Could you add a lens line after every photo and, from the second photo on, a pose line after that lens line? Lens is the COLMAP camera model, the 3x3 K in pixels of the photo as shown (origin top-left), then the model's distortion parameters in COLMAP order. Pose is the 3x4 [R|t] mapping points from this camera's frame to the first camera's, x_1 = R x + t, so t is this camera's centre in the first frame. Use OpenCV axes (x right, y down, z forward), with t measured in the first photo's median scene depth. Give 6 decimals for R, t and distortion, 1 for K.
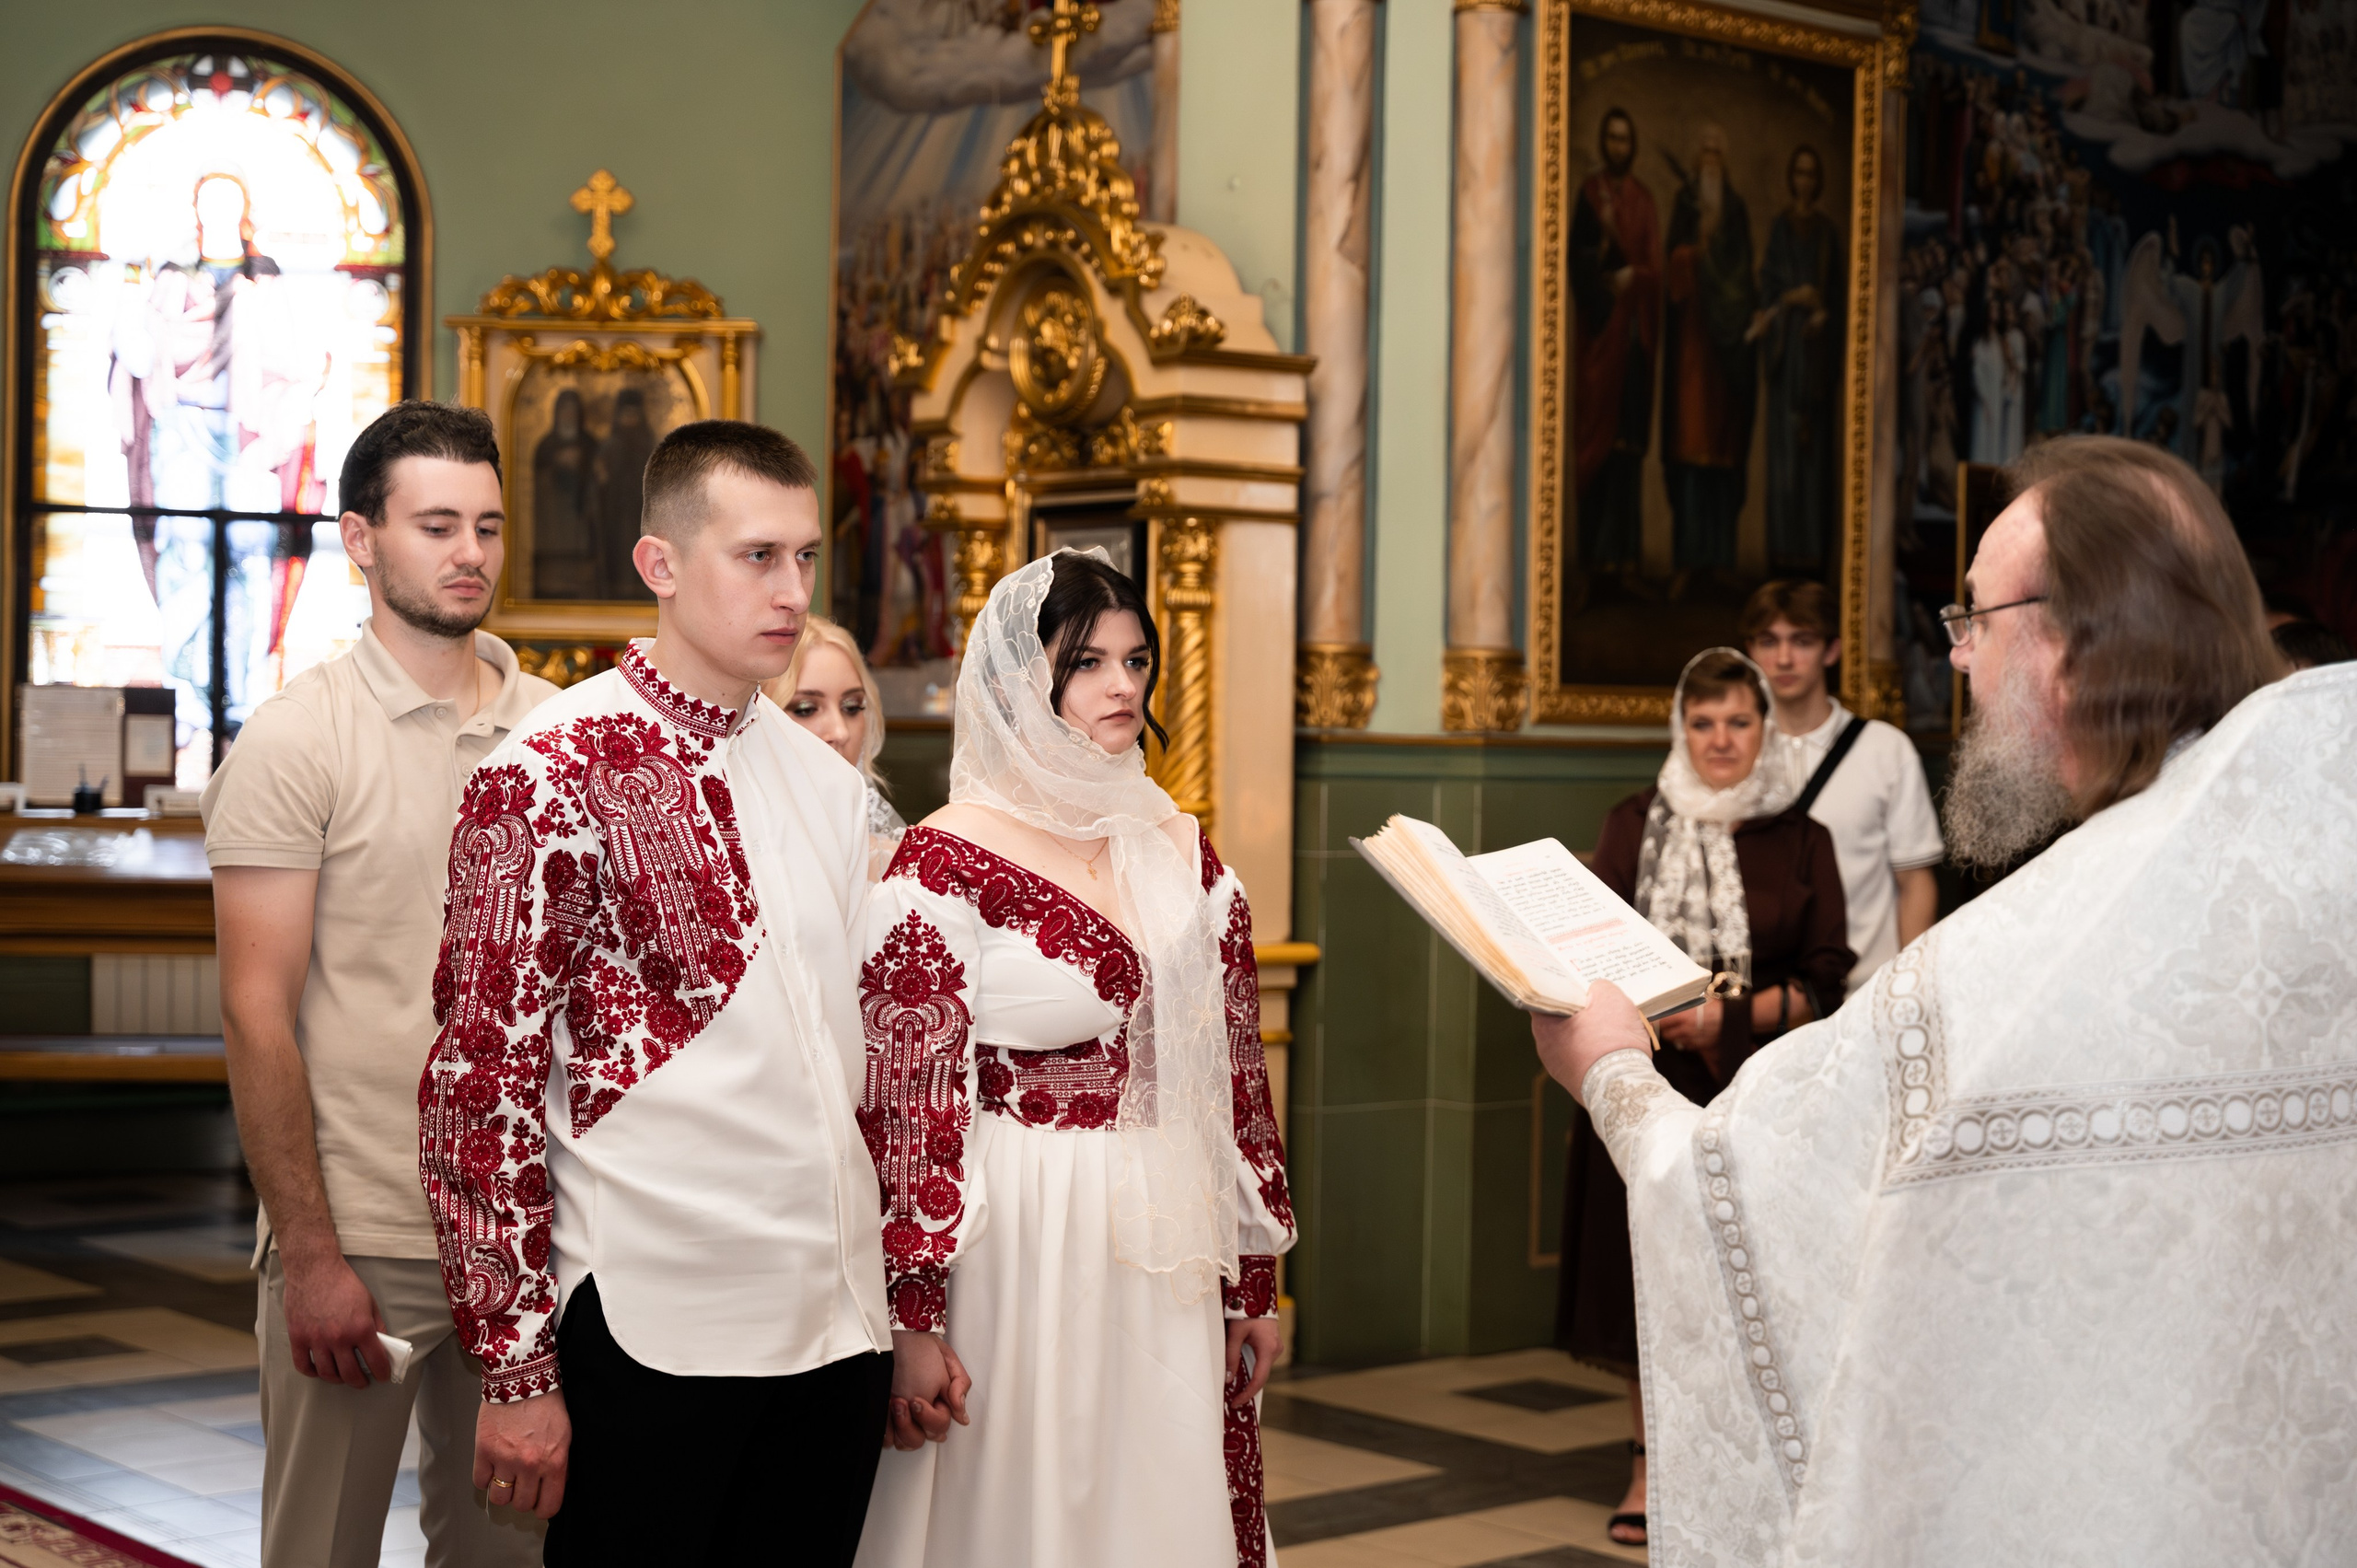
lens RADIAL K [[3521.8, 0, 1178.5], [0, 3521.8, 784.0], [0, 0, 1]] dist [-0.003868, 0.032915]
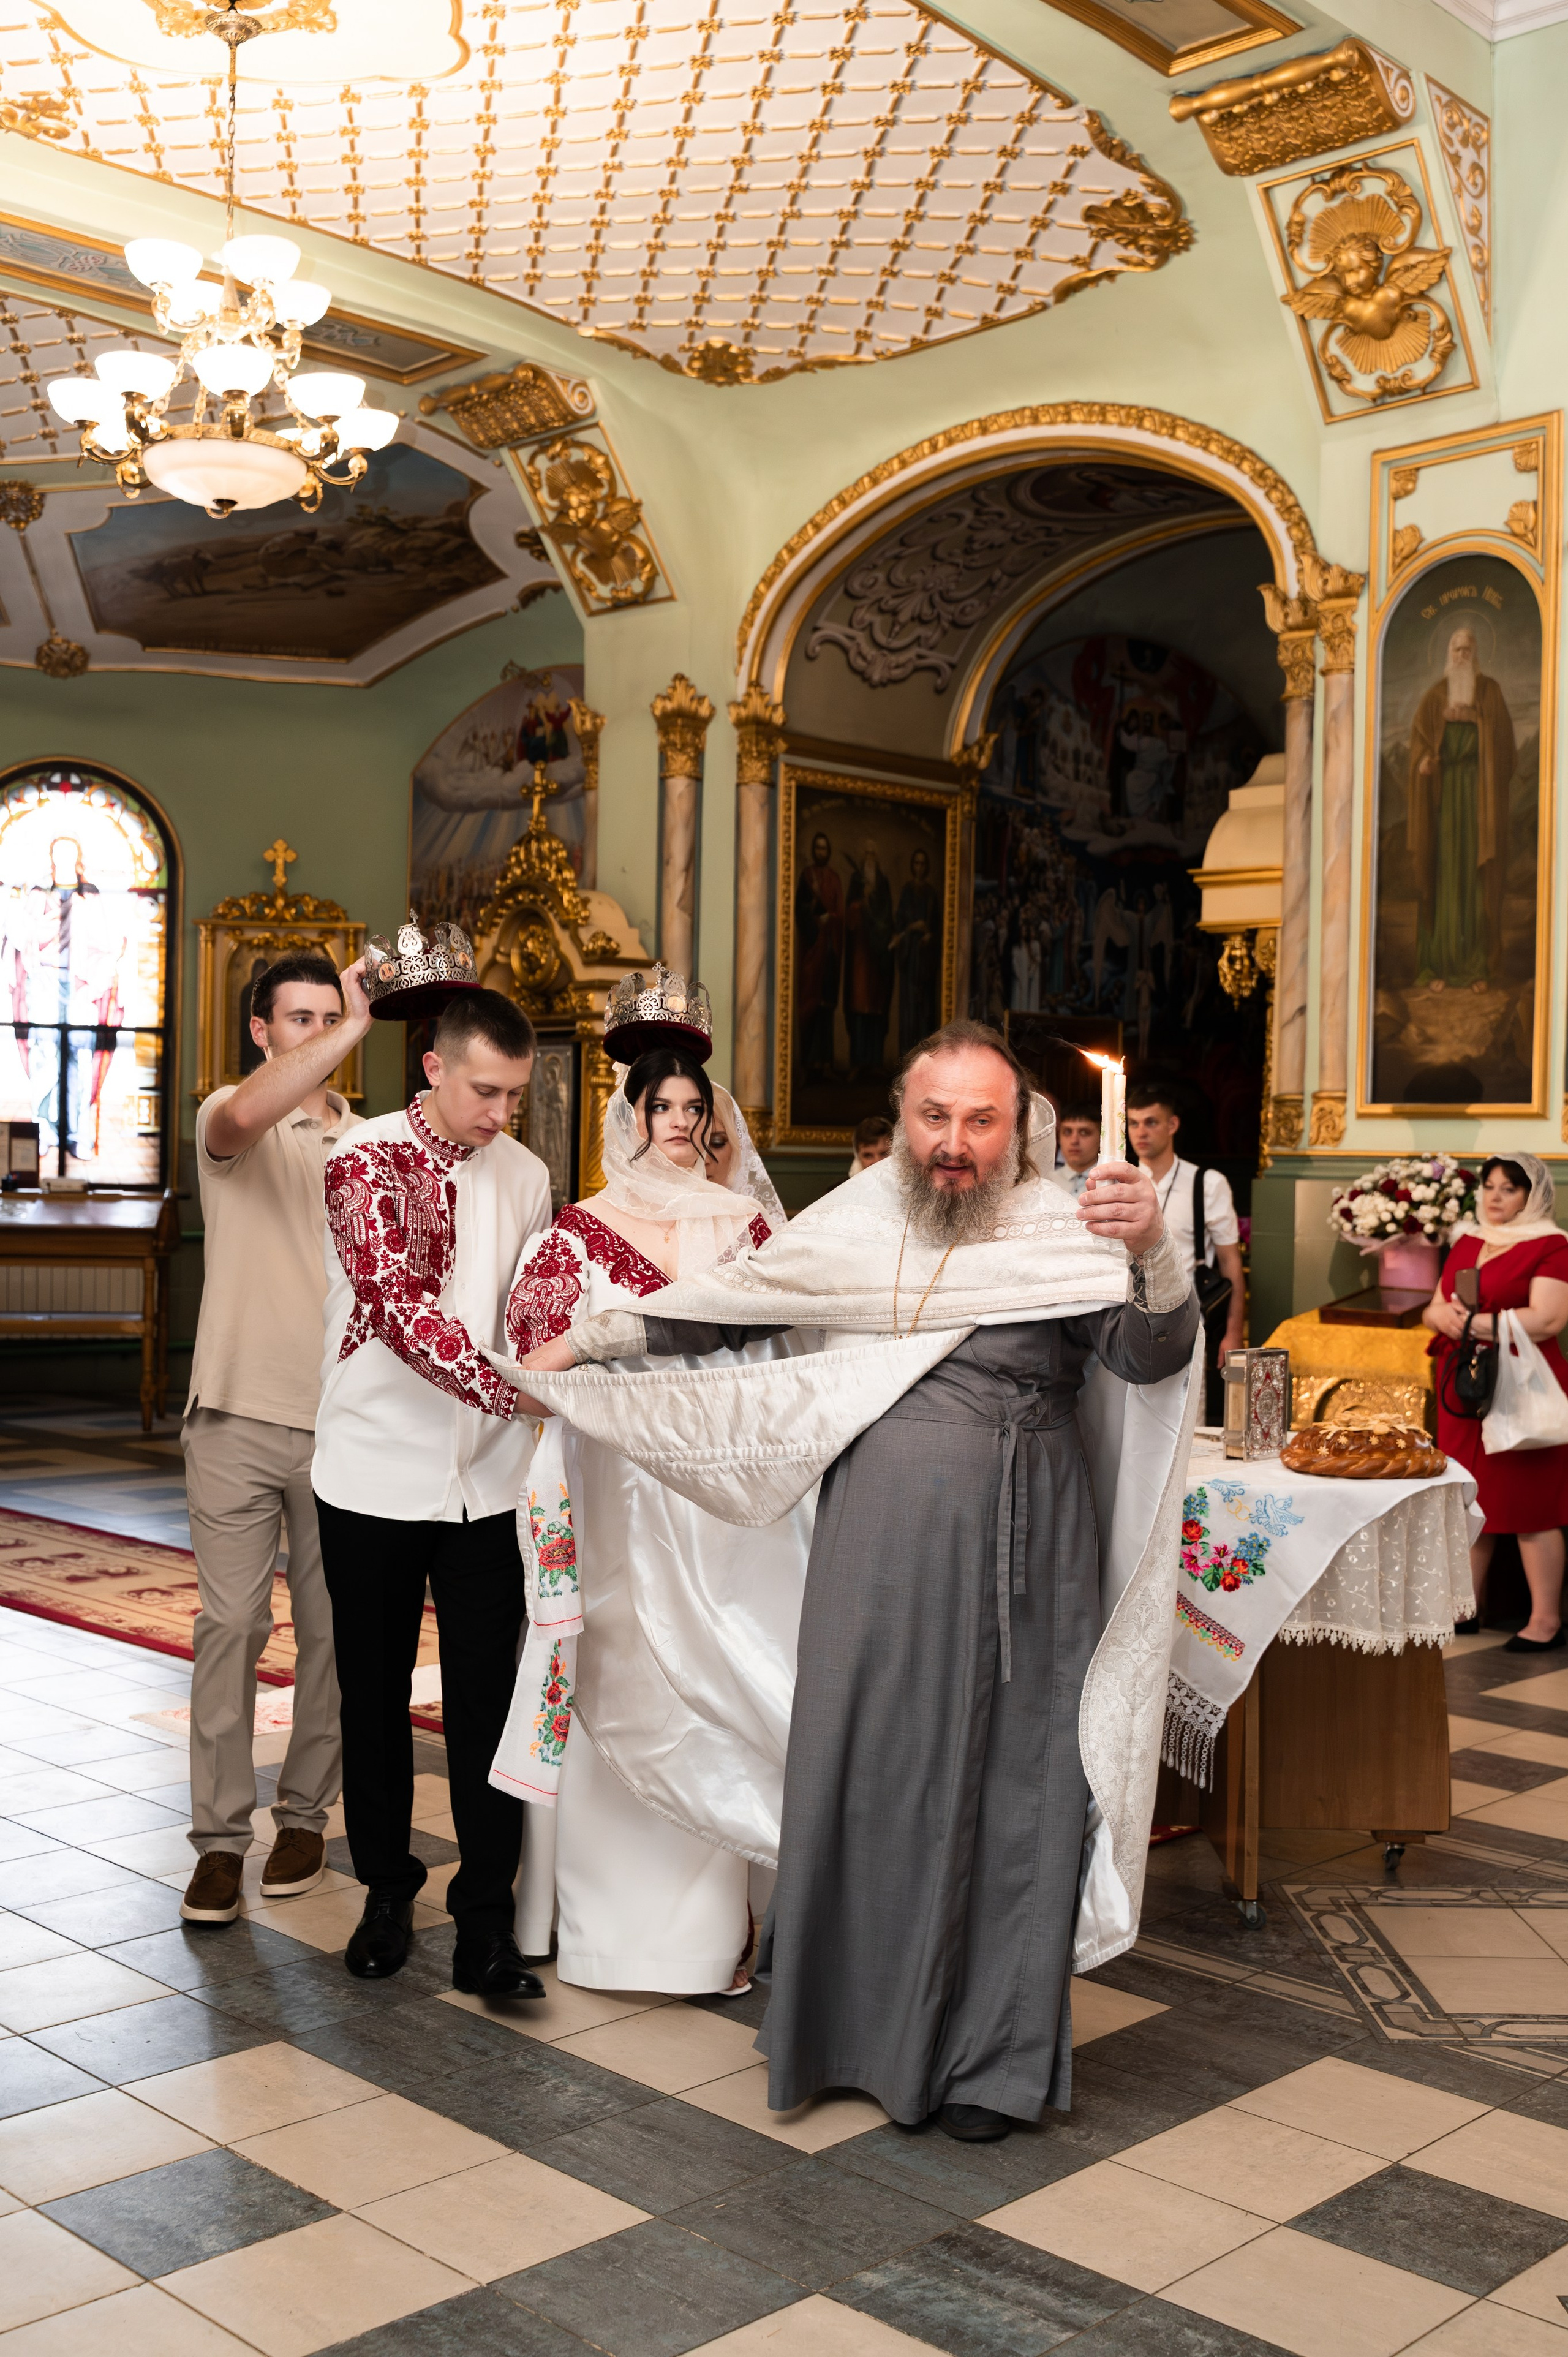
lens RADIAL K [[2412.5, 0, 793.2], [0, 2412.5, 1187.1], [0, 0, 1]] dist [-0.002781, 0.011856]
pose [[0.996823, 0.002421, 0.079608, 0.002111], [-0.002401, 0.999997, -0.000349, 0.006742], [-0.079609, 0.000156, 0.996826, -0.332436]]
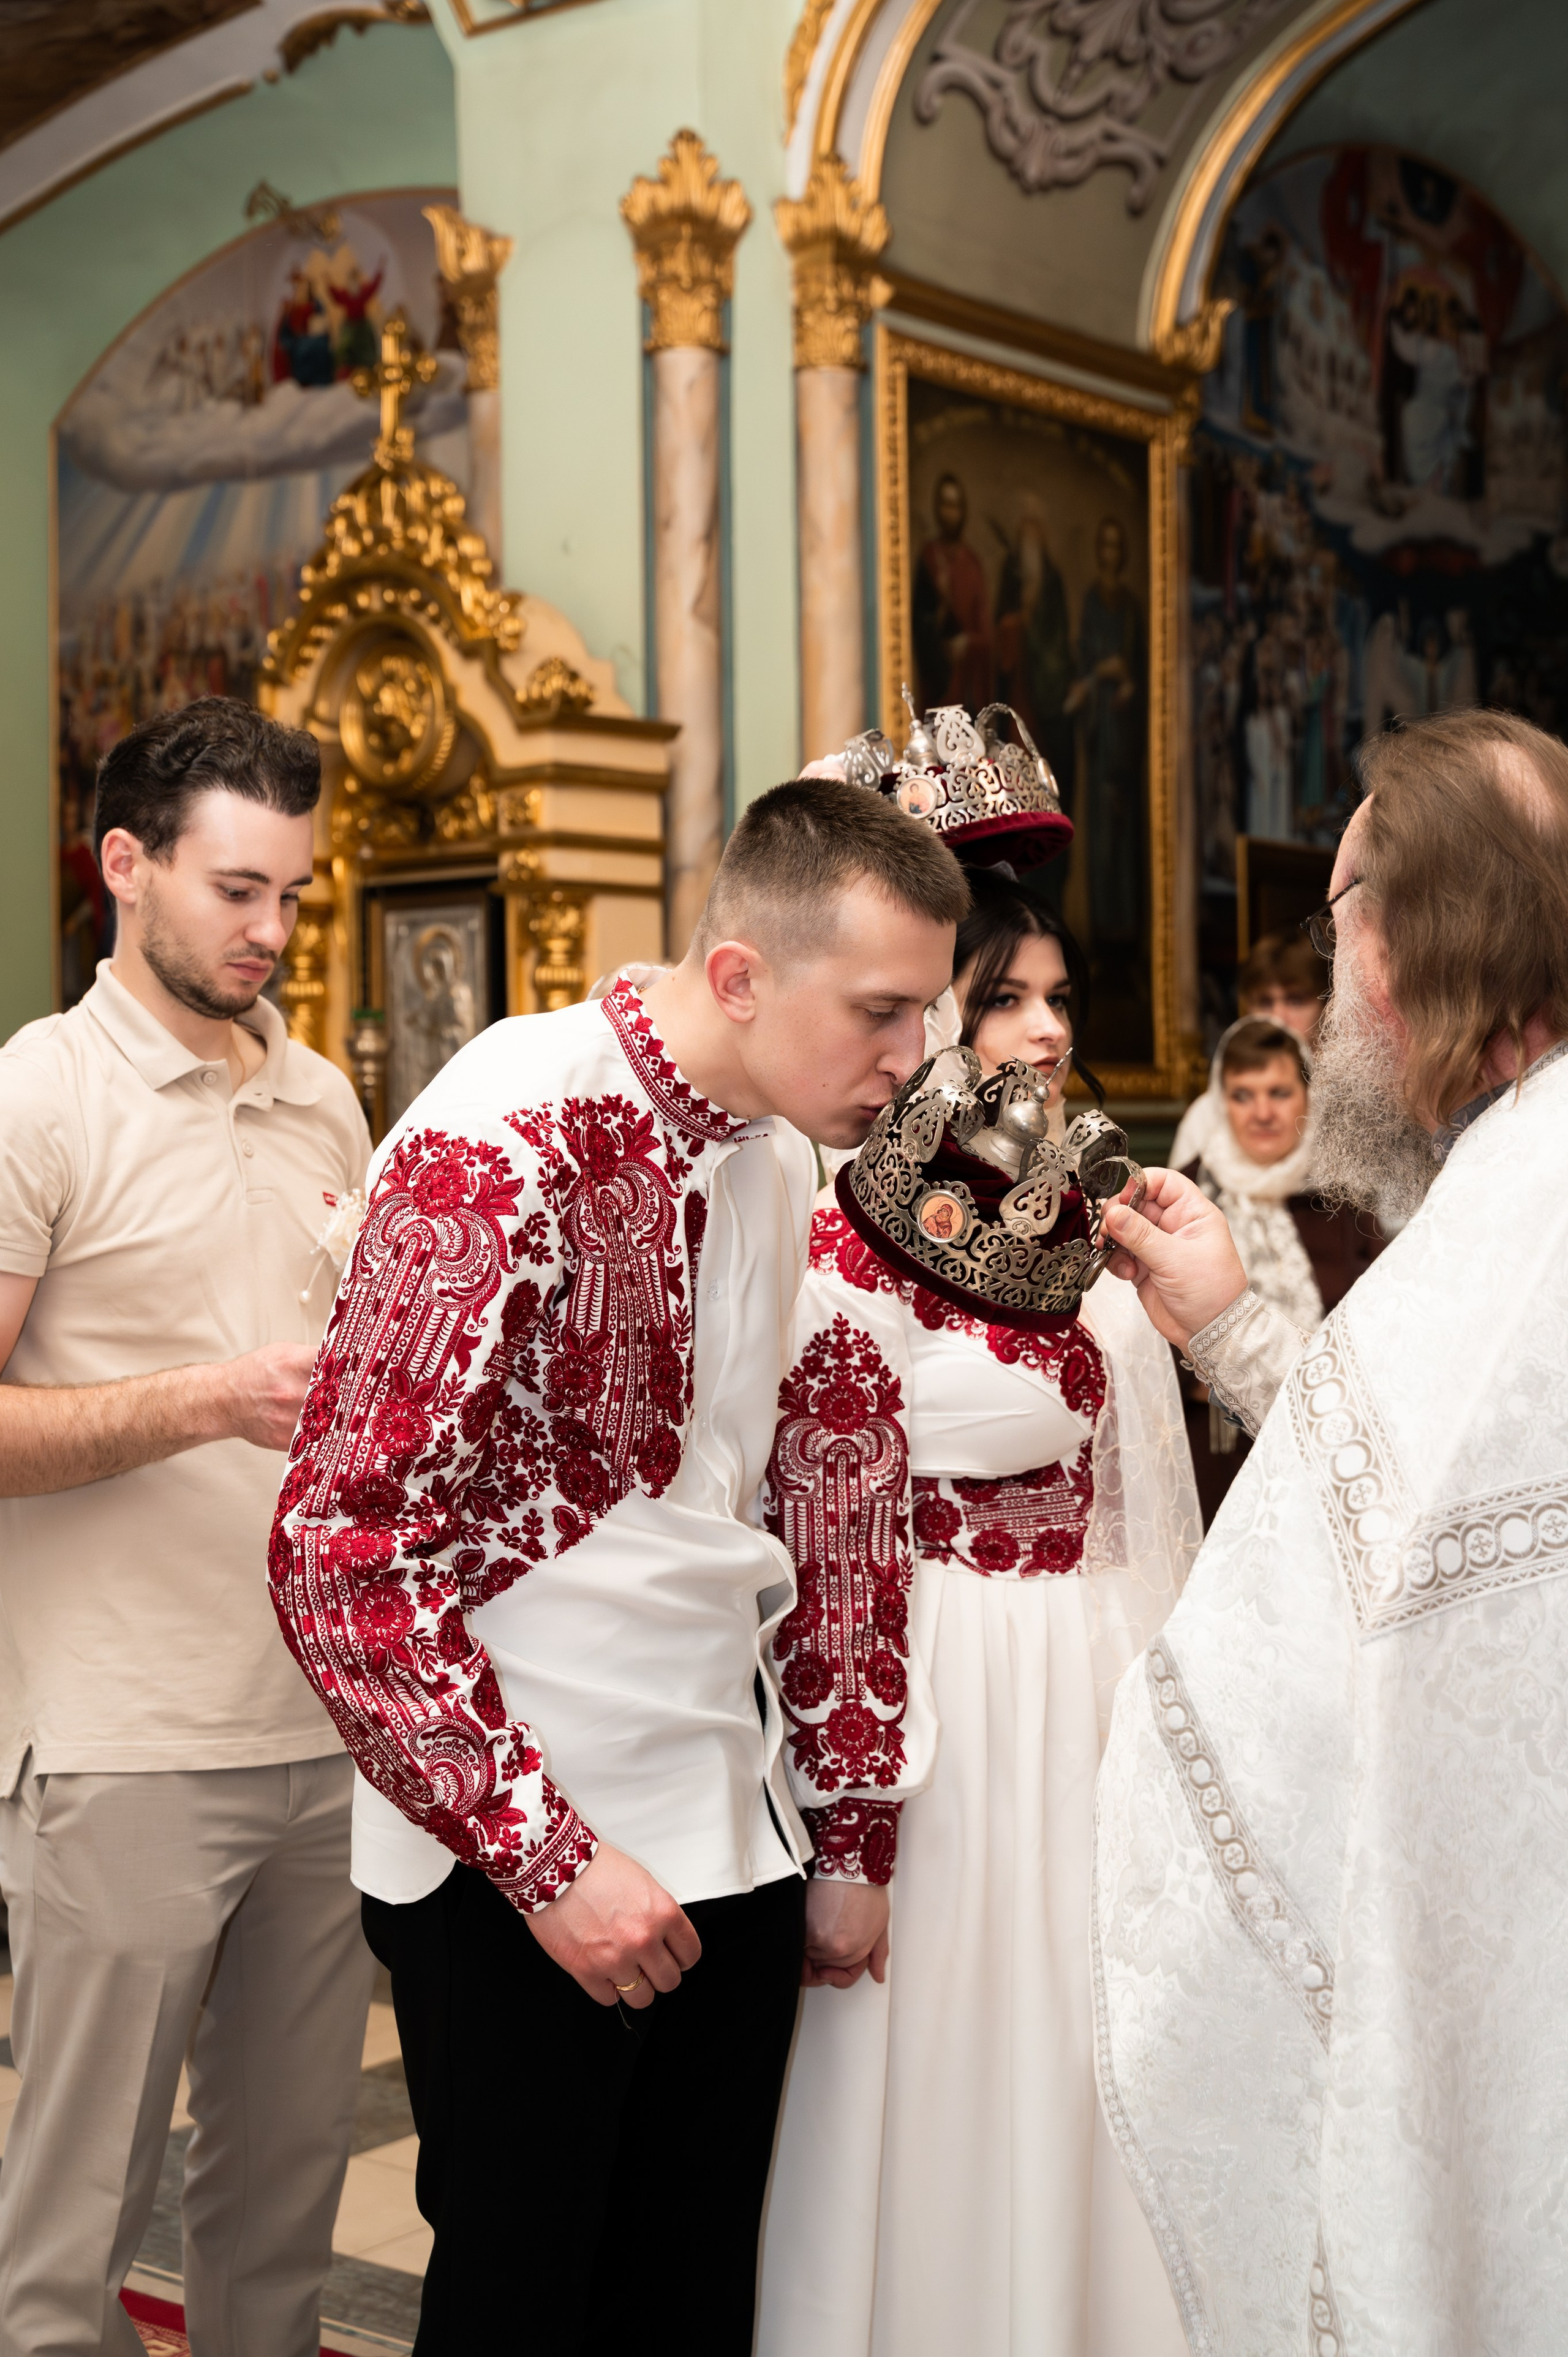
lens RADIAL K [[3265.6, 0, 819.5], [0, 3265.6, 1157.2], [0, 0, 1]] dist [-0.000287, -0.011963]
pose [[0.980152, -0.029664, 0.196016, -0.091727], [0.031162, 0.999504, -0.004560, 0.001887], [-0.195783, 0.010578, 0.980590, 0.110731]]
